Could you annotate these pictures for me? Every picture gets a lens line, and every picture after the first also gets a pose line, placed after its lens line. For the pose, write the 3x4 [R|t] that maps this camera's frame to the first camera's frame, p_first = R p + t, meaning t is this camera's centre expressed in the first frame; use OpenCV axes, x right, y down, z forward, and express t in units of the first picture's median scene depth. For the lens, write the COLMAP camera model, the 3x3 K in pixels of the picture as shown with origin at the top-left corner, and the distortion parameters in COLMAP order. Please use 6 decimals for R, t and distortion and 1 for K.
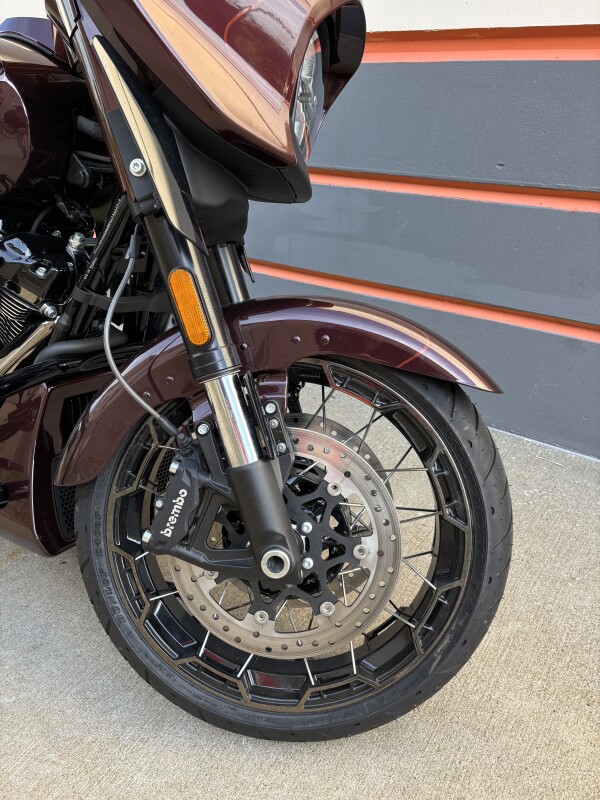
lens RADIAL K [[606.5, 0, 303.7], [0, 606.5, 397.1], [0, 0, 1]] dist [0.057294, -0.058464]
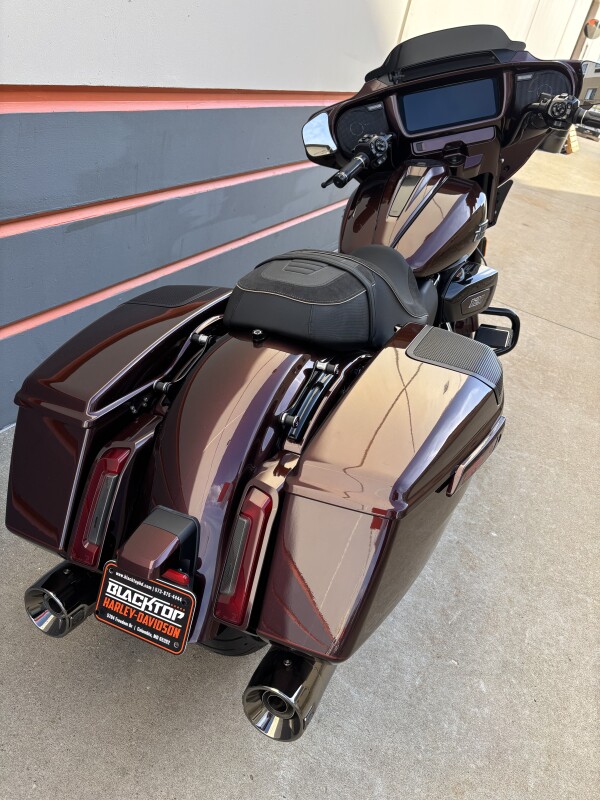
lens RADIAL K [[606.5, 0, 303.7], [0, 606.5, 397.1], [0, 0, 1]] dist [0.057294, -0.058464]
pose [[-0.162464, -0.550377, 0.818957, -2.884329], [0.251294, 0.779536, 0.573737, -1.505374], [-0.954178, 0.299011, 0.011660, 1.911451]]
